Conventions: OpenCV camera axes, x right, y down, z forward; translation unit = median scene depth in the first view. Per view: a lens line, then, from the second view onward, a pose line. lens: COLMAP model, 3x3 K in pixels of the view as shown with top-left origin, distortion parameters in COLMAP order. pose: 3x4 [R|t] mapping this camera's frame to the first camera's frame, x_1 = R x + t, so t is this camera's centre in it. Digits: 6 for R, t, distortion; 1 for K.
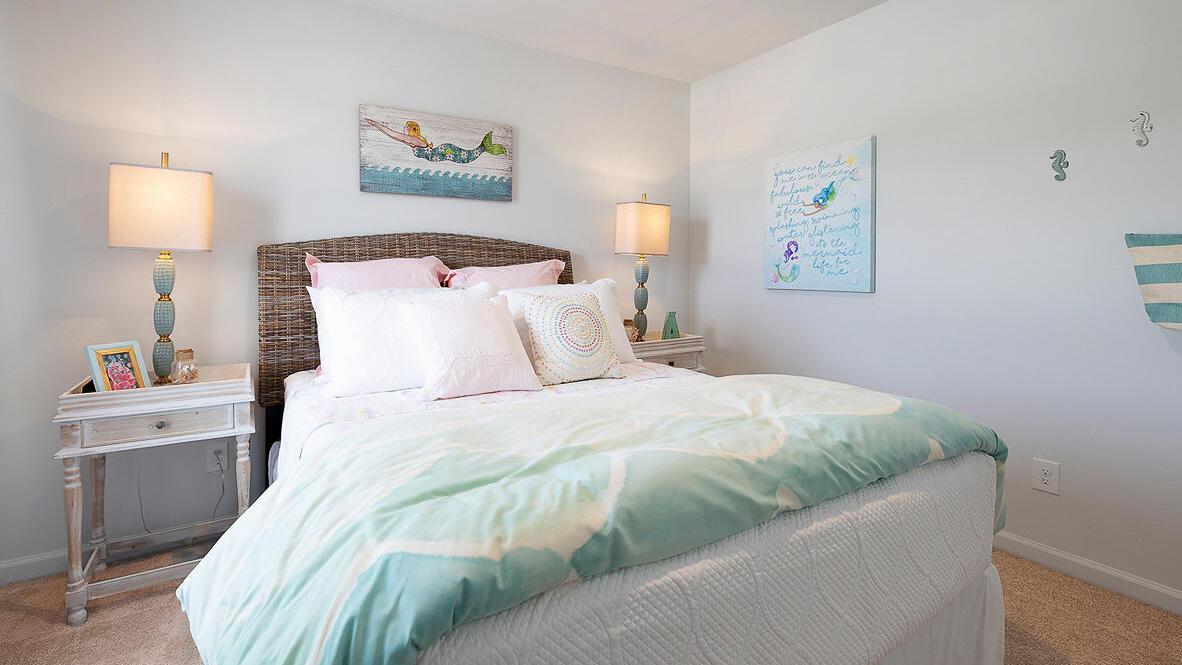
lens RADIAL K [[526.9, 0, 589.8], [0, 526.9, 270.9], [0, 0, 1]] dist [-0.000744, -0.000051]
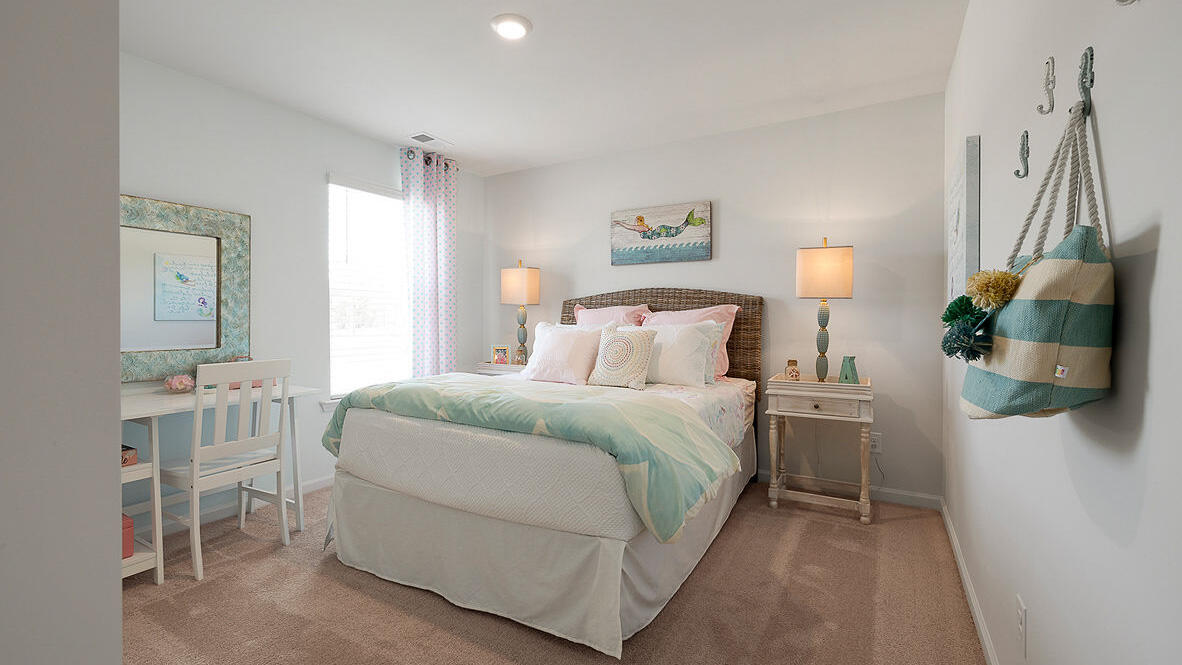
lens RADIAL K [[506.9, 0, 588.1], [0, 506.9, 309.4], [0, 0, 1]] dist [0.000784, -0.000032]
pose [[0.490901, -0.008291, -0.871176, 0.848431], [-0.001085, 0.999948, -0.010128, 0.001259], [0.871214, 0.005917, 0.490867, 0.152034]]
